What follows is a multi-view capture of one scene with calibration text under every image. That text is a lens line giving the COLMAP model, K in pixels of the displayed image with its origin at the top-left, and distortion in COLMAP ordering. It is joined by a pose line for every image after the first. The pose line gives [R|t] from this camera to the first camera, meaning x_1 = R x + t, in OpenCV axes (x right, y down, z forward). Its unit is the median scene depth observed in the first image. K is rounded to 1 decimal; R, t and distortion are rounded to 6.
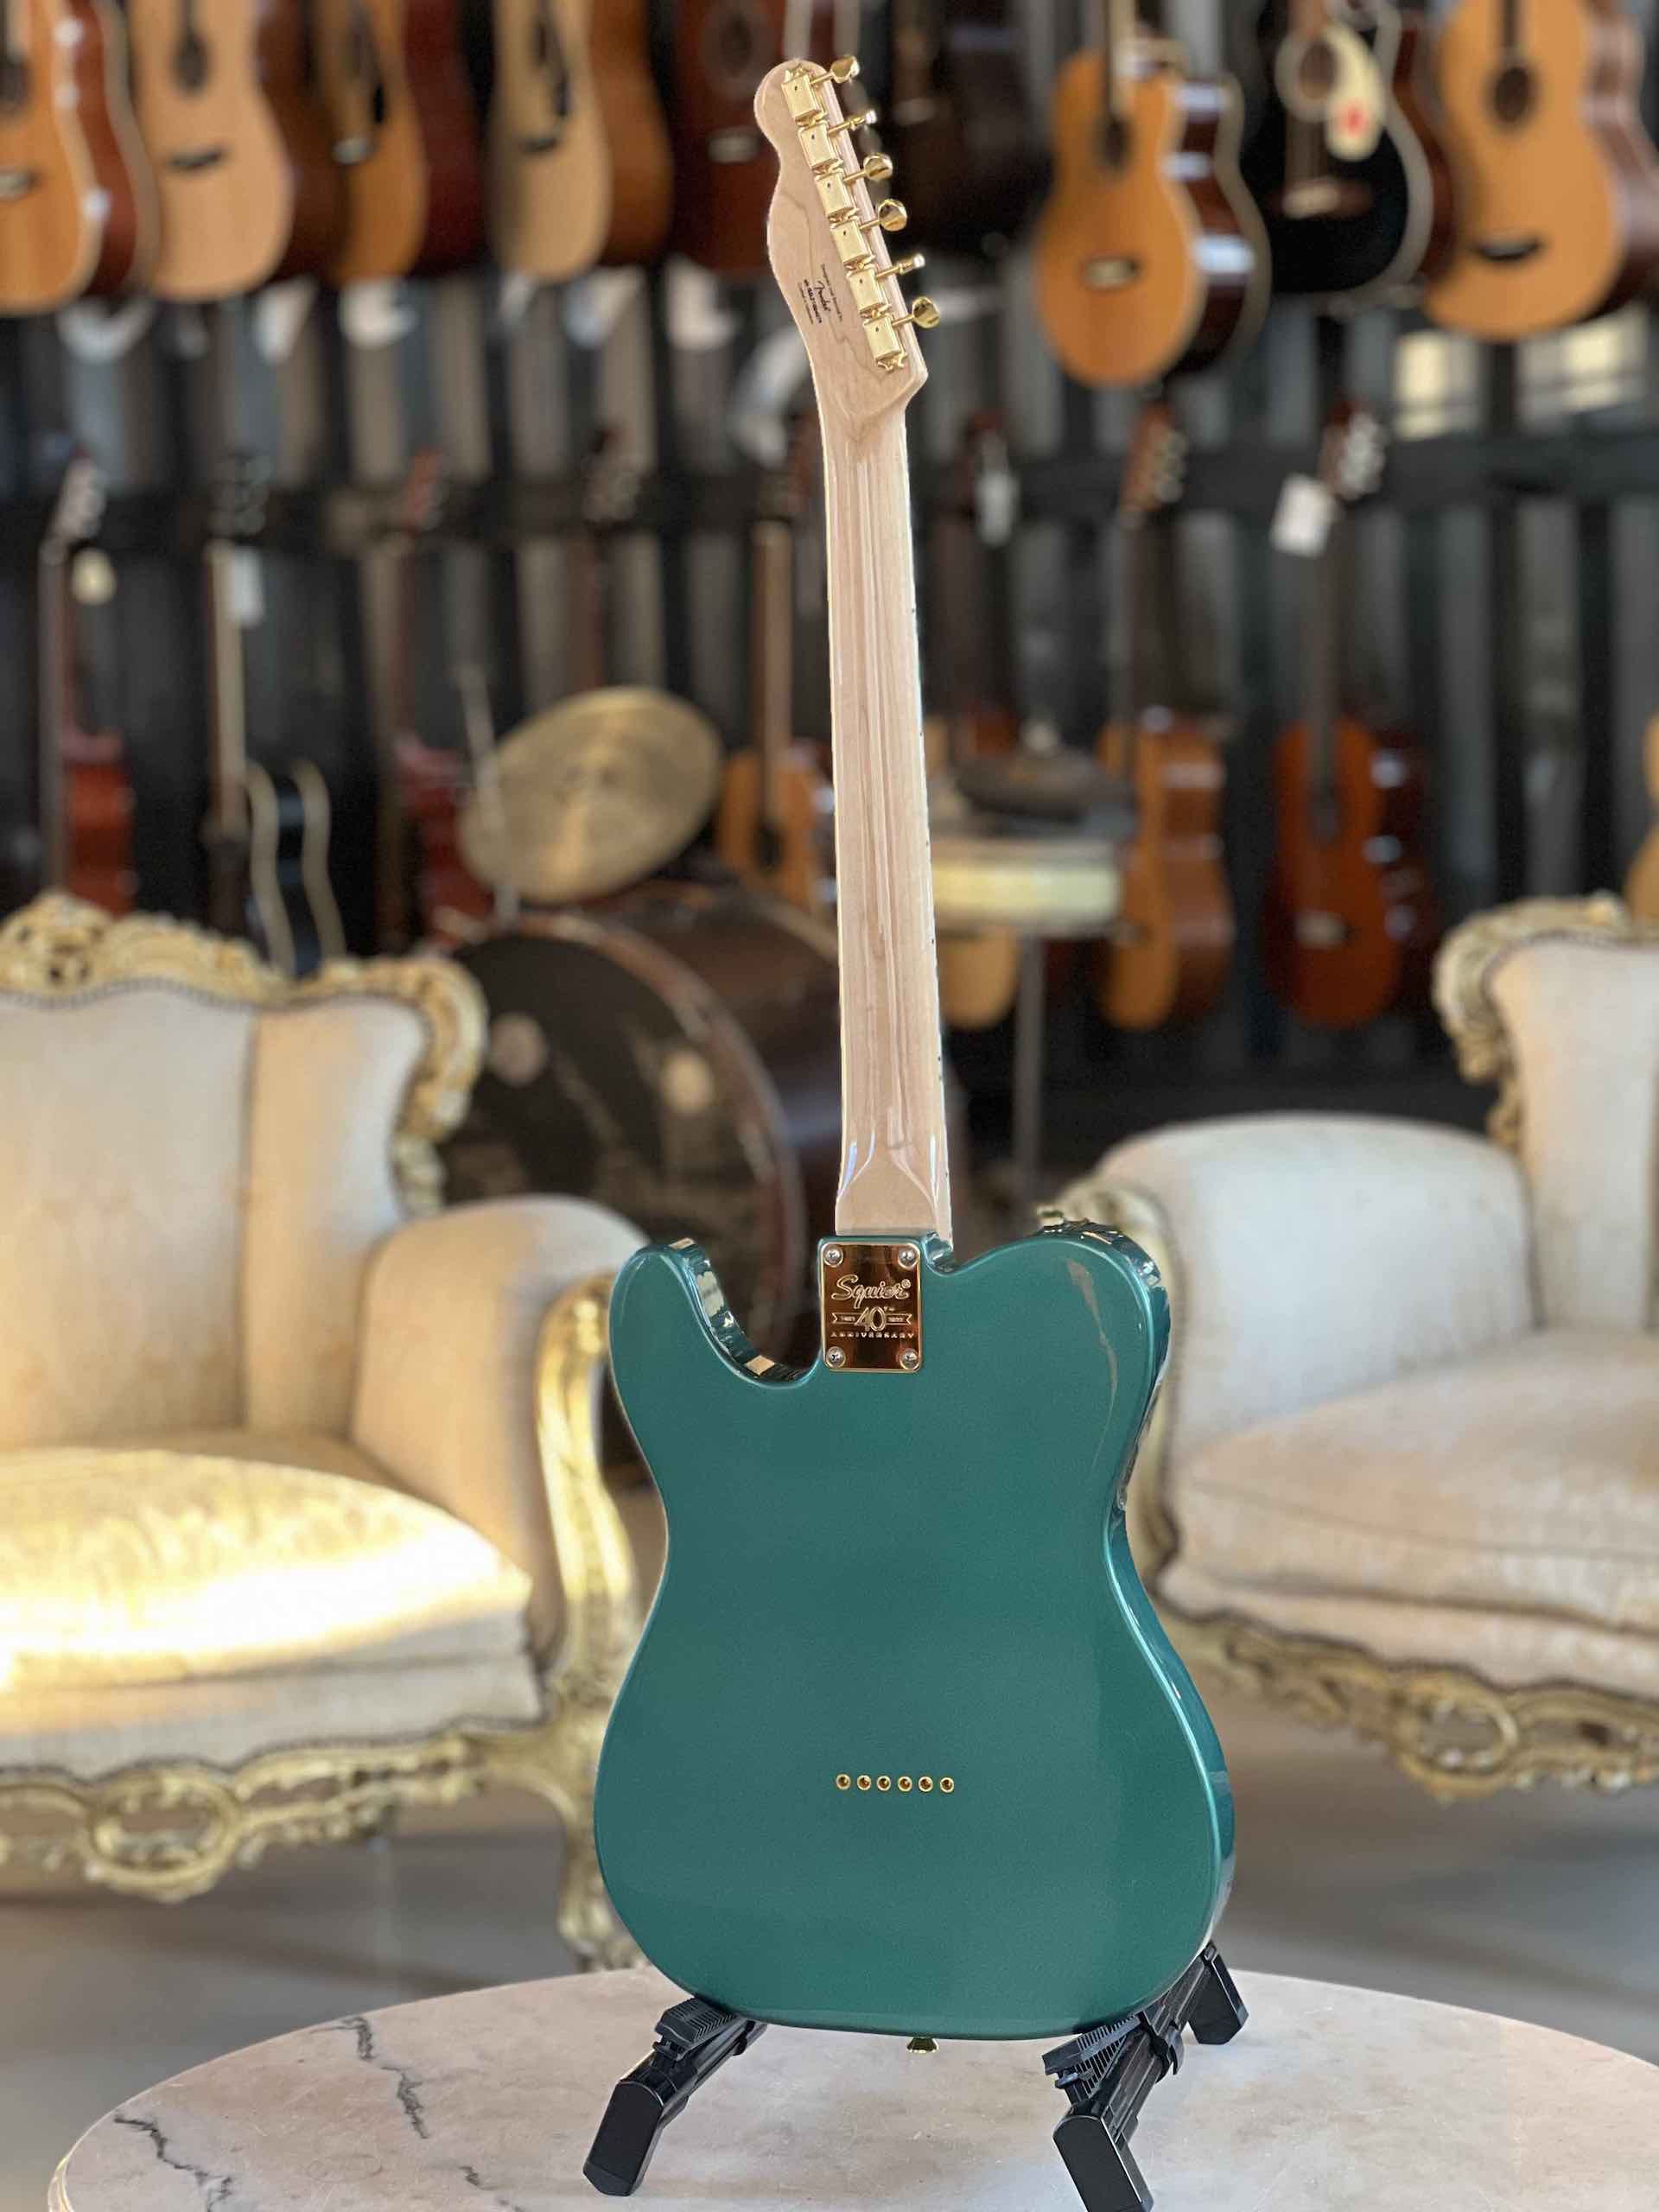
lens RADIAL K [[5083.1, 0, 829.5], [0, 5083.1, 1106.0], [0, 0, 1]] dist [0.314315, -0.434515]
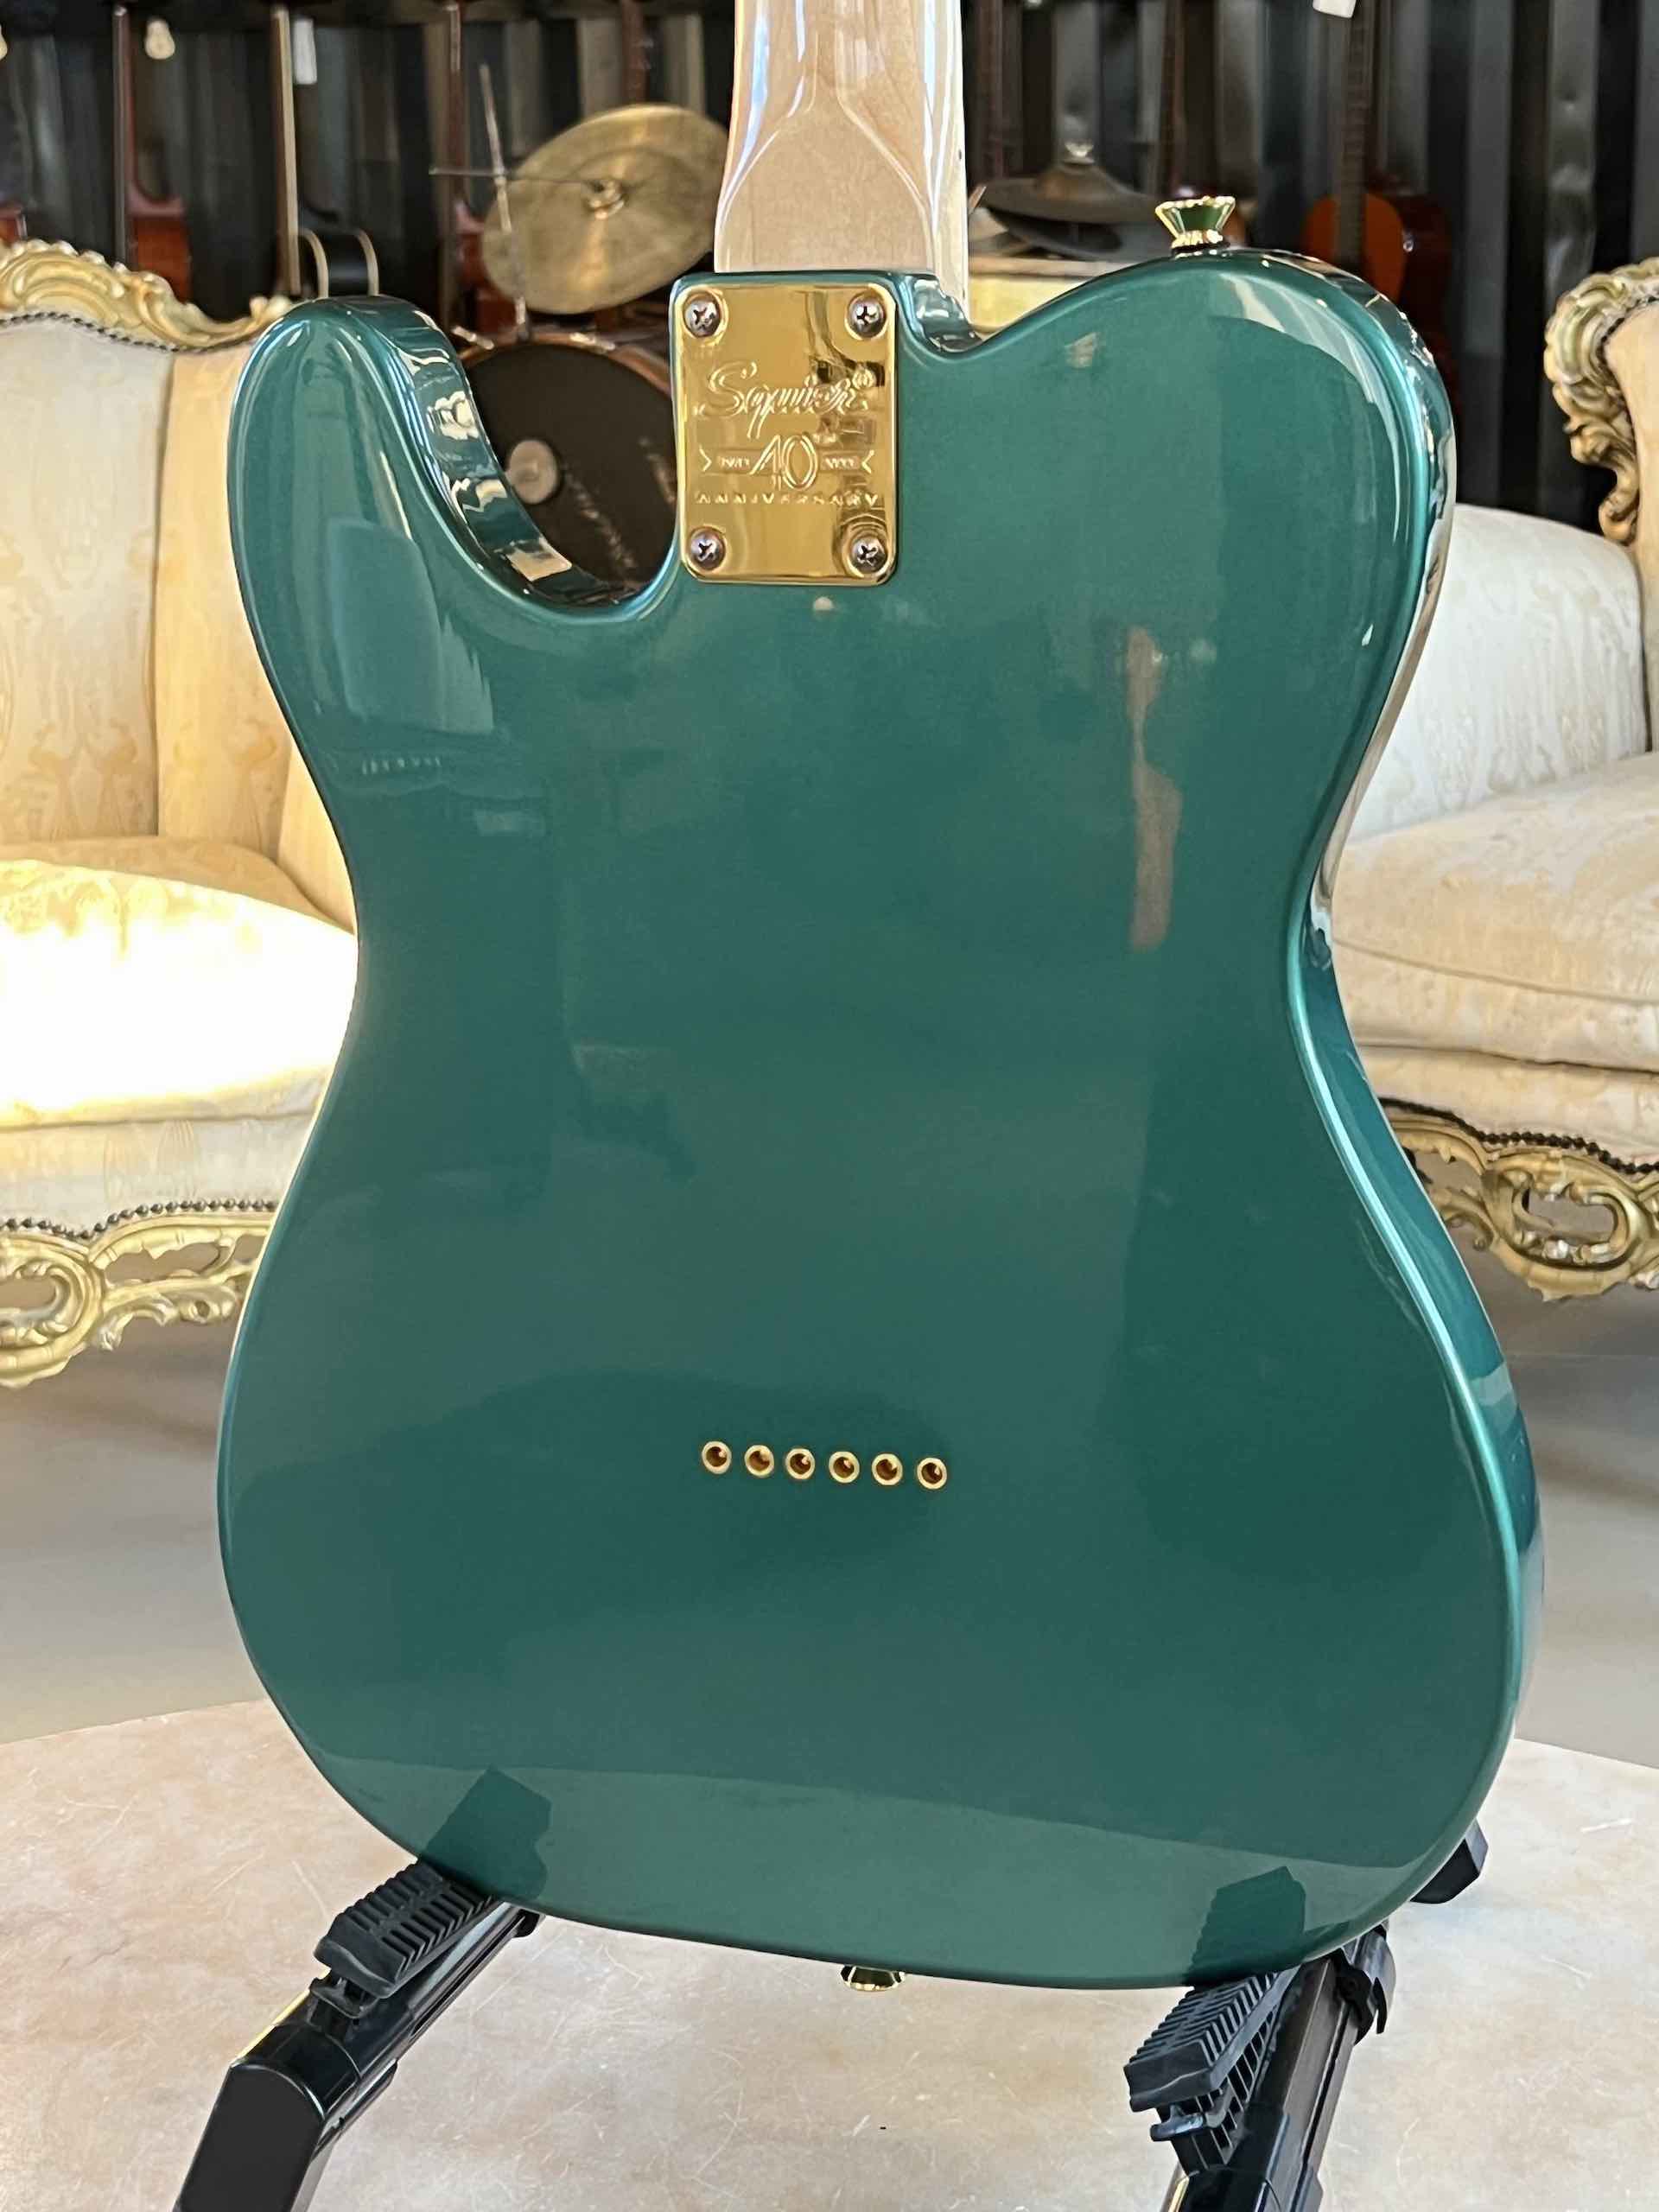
lens RADIAL K [[3538.1, 0, 829.5], [0, 3538.1, 1106.0], [0, 0, 1]] dist [0.052815, -0.022286]
pose [[0.999673, 0.020271, -0.015565, 0.016637], [-0.018302, 0.992887, 0.117647, 0.056846], [0.017839, -0.117324, 0.992933, 0.634494]]
